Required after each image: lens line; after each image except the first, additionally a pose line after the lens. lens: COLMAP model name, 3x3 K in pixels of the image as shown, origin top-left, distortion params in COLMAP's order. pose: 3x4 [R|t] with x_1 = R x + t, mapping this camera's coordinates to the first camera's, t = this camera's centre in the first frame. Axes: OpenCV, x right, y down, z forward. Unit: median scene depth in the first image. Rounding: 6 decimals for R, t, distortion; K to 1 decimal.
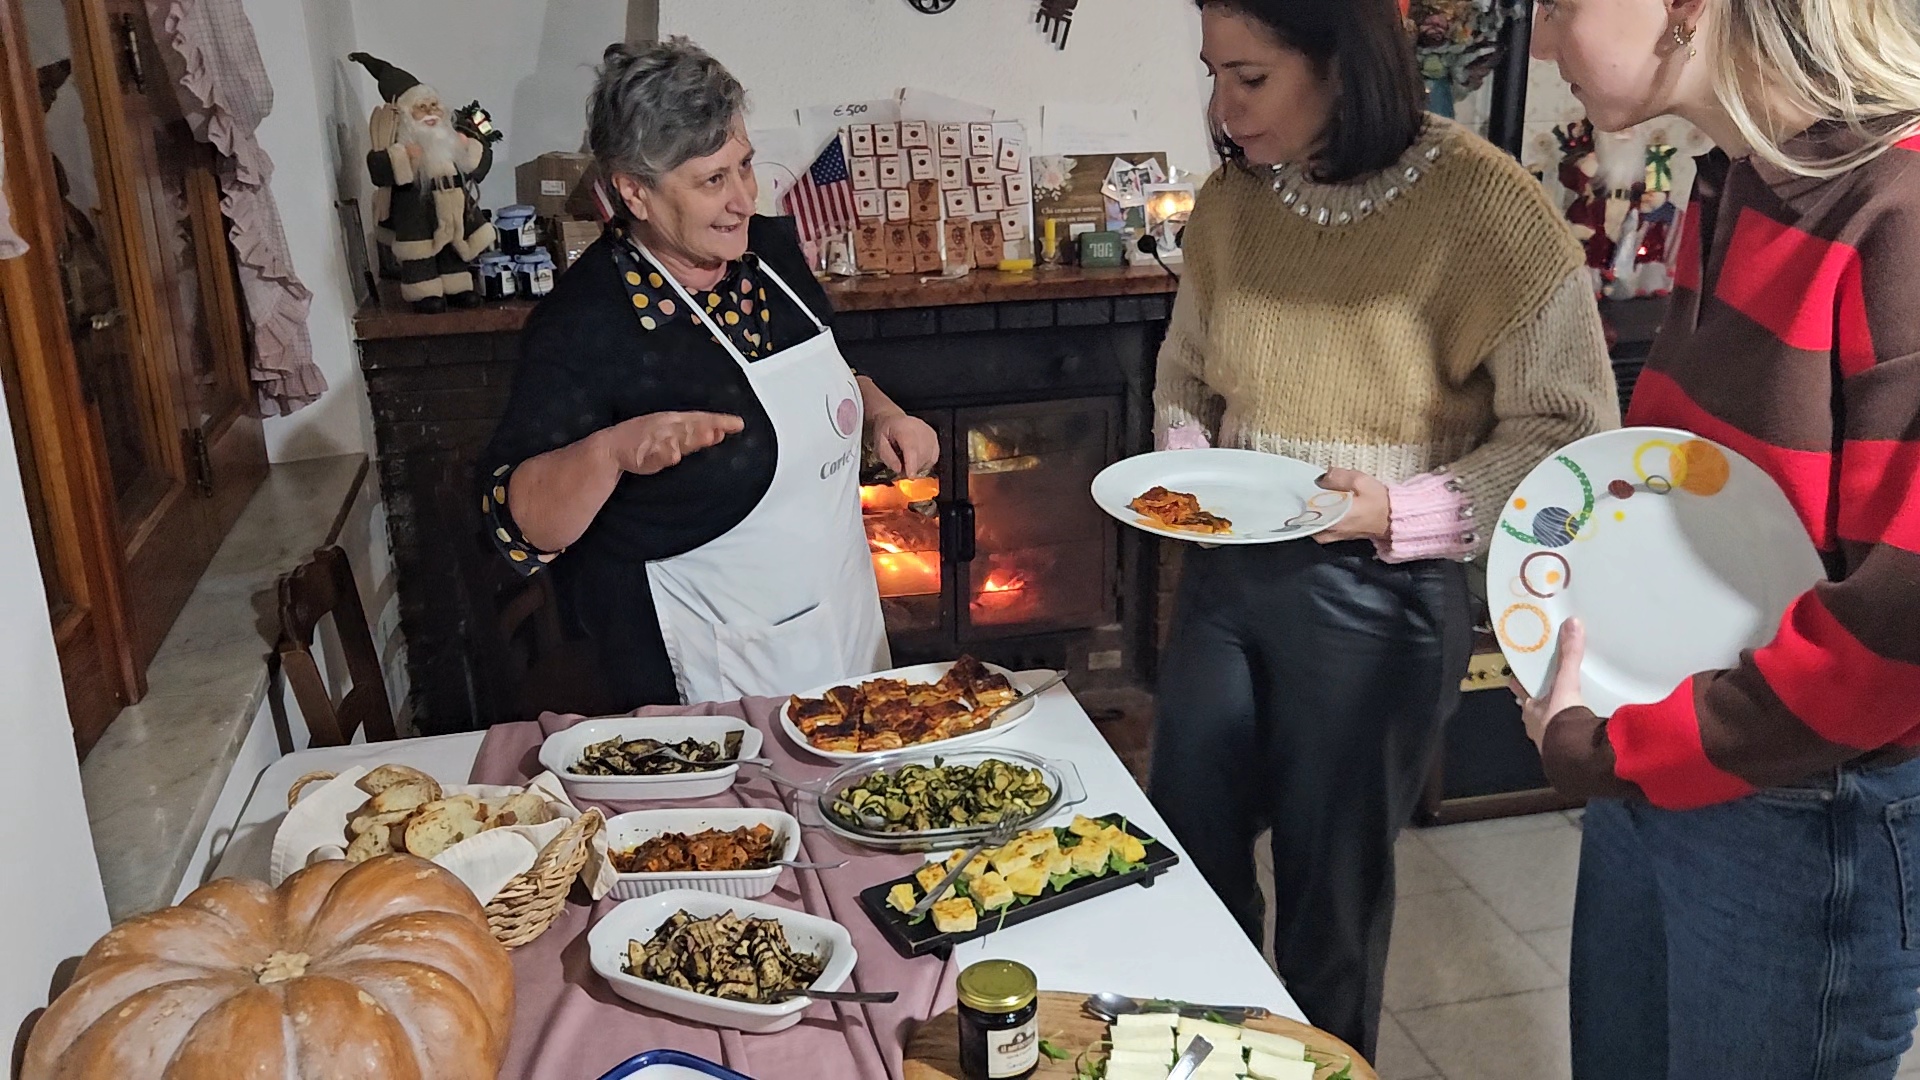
lens RADIAL K [[1631.4, 0, 943.8], [0, 1631.4, 526.8], [0, 0, 1]] dist [0.001999, 0.007801]
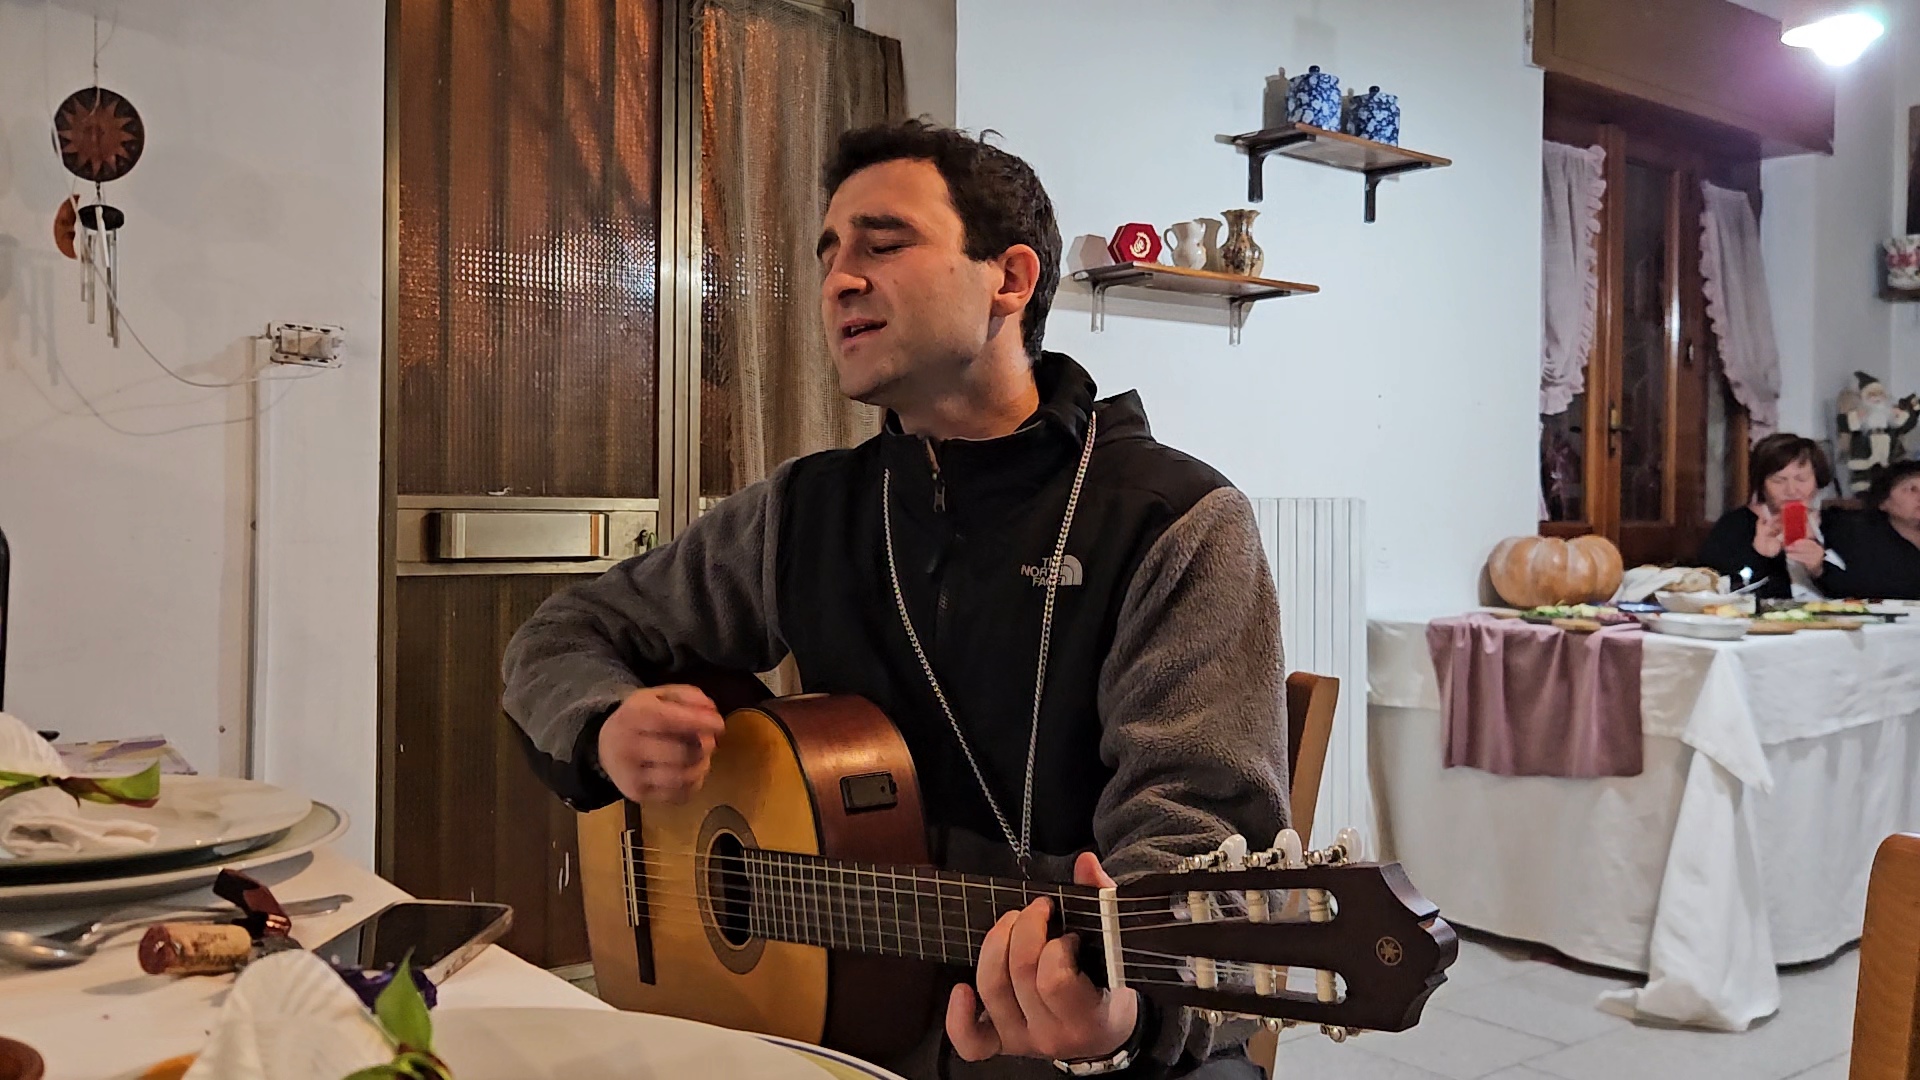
lens RADIAL K [[1631.4, 0, 897.2], [0, 1631.4, 484.1], [0, 0, 1]] dist [0.001999, 0.007801]
pose [[0.425970, 0.012300, -0.904654, 0.841296], [-0.295470, 0.946973, -0.126251, 0.385659], [0.855130, 0.321077, 0.407016, -0.664993]]
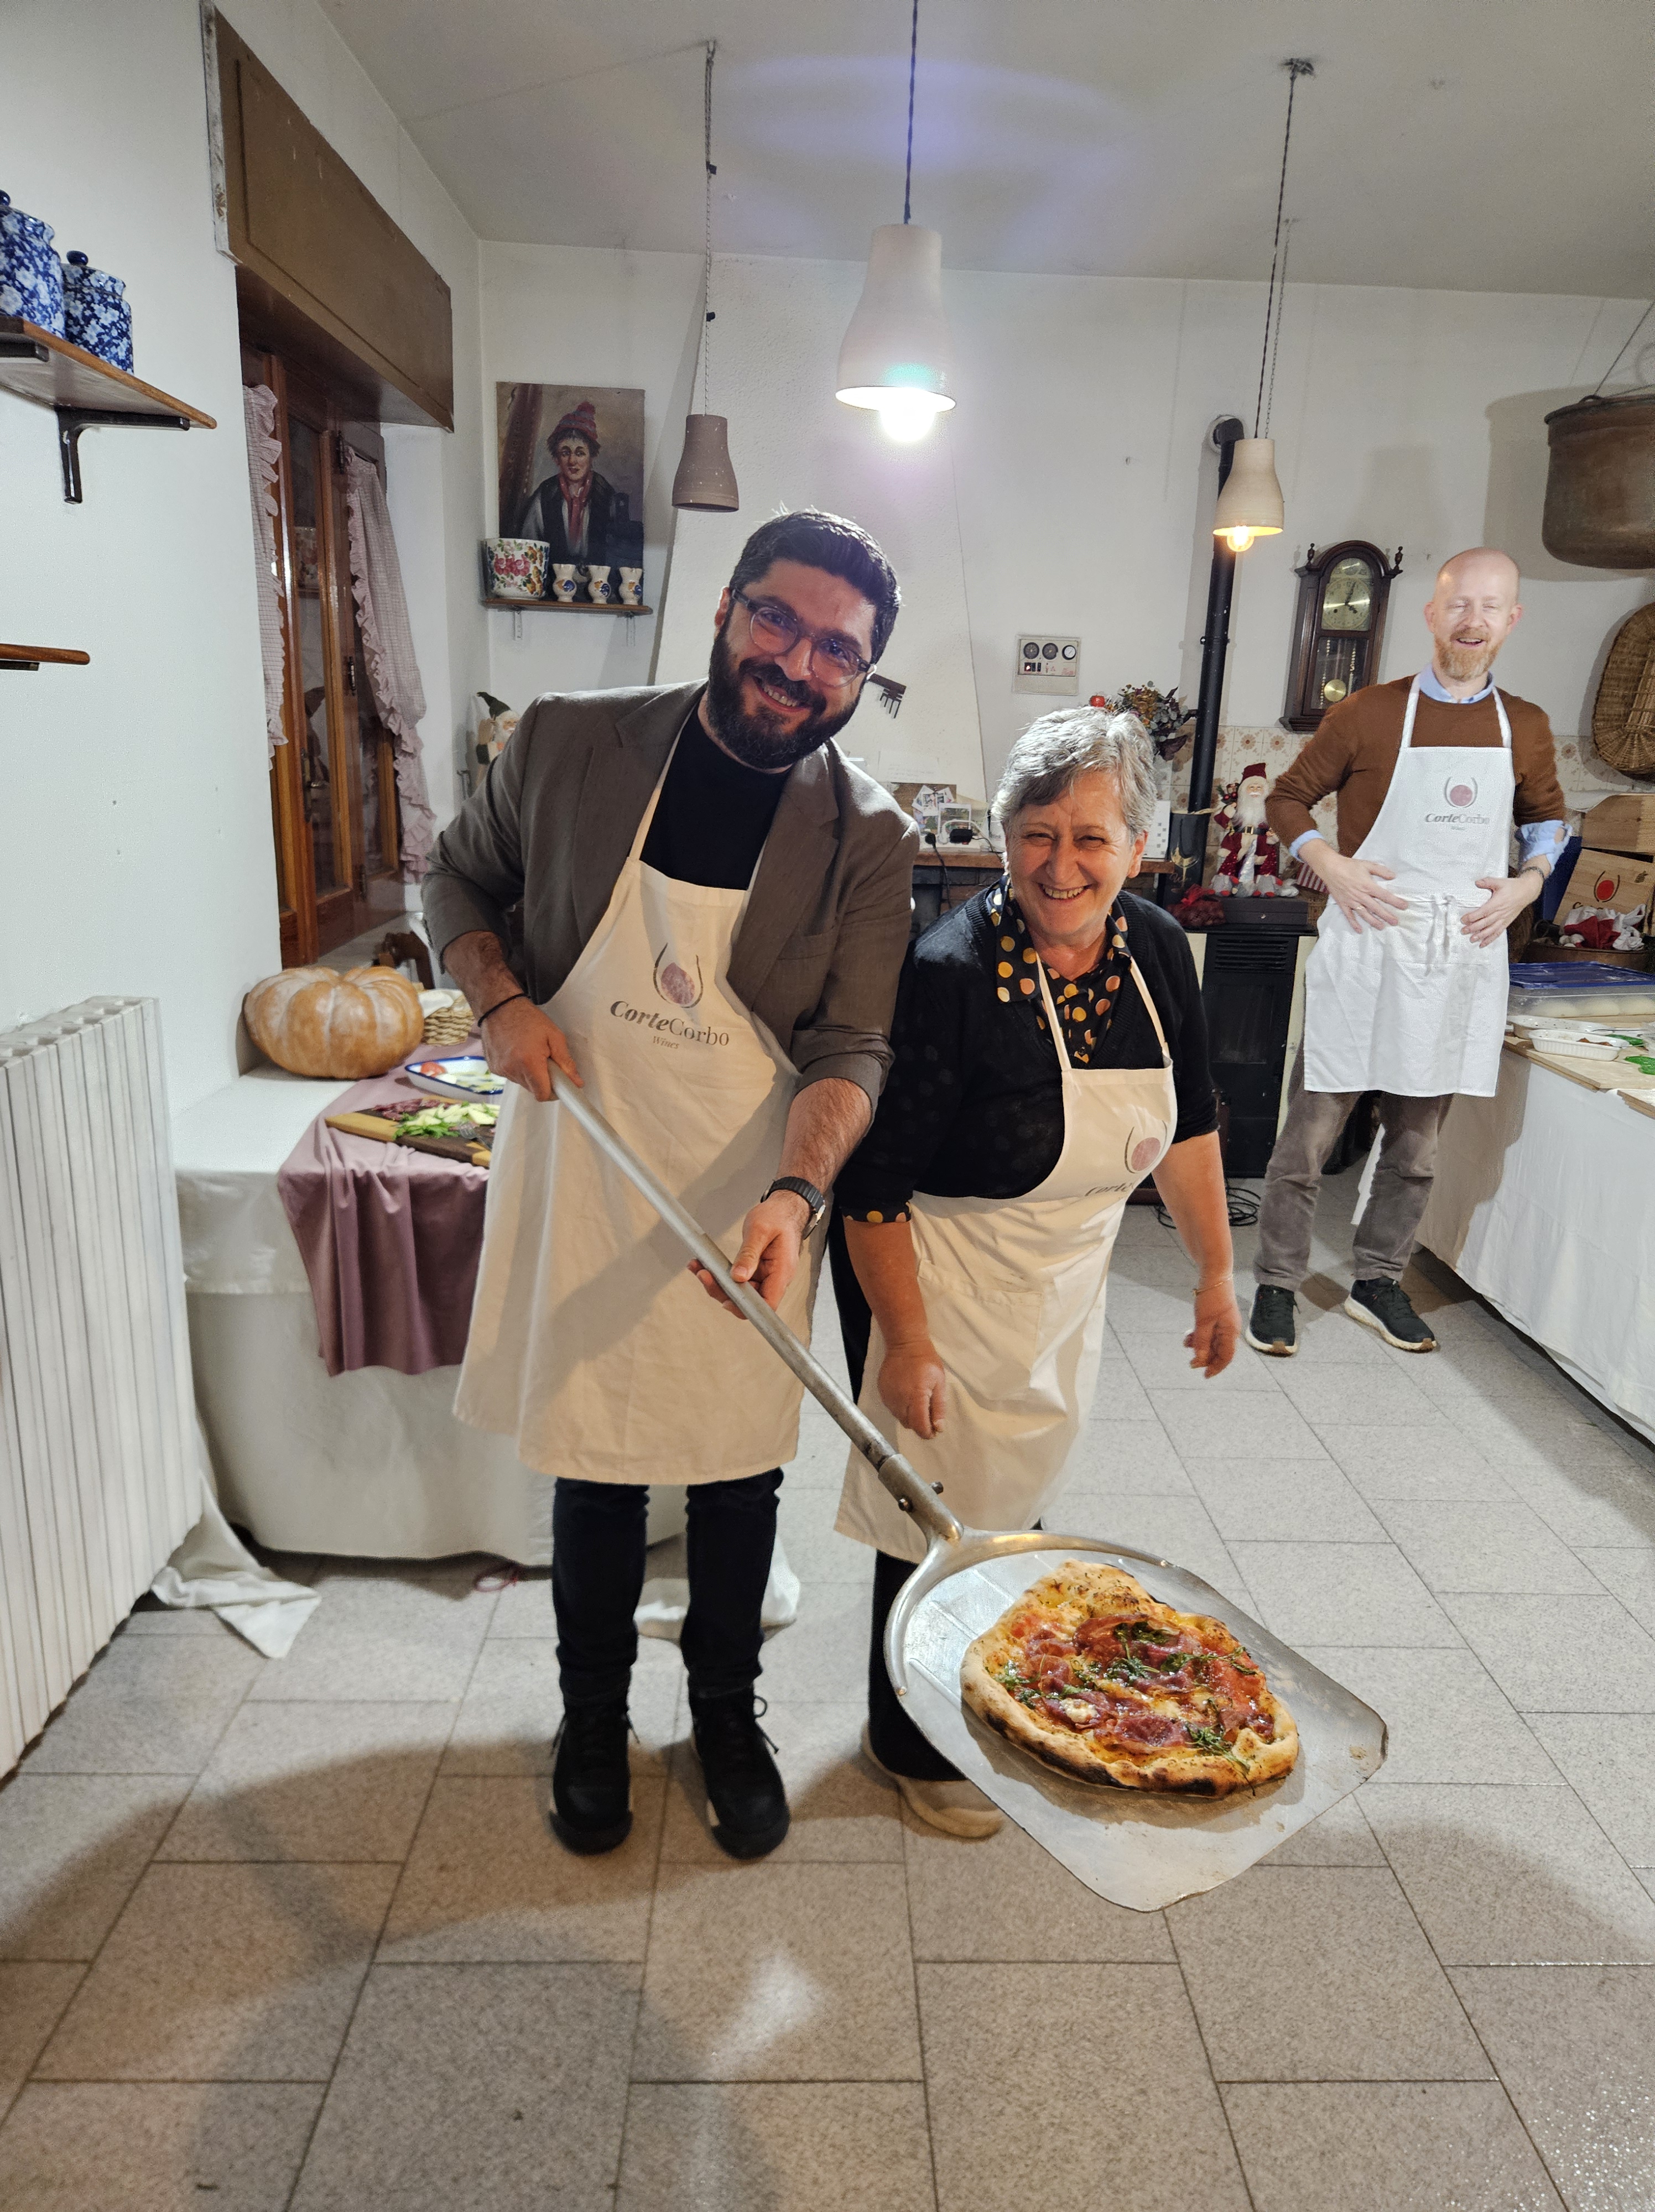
lens RADIAL K [[1535.4, 0, 857.5], [0, 1535.4, 1119.2], [0, 0, 1]] dist [0.048243, -0.009003]
pose [[0.981897, 0.097806, -0.162211, 0.338775], [-0.107380, 0.992893, -0.051321, 0.201193], [0.156039, 0.067810, 0.985421, -0.531414]]
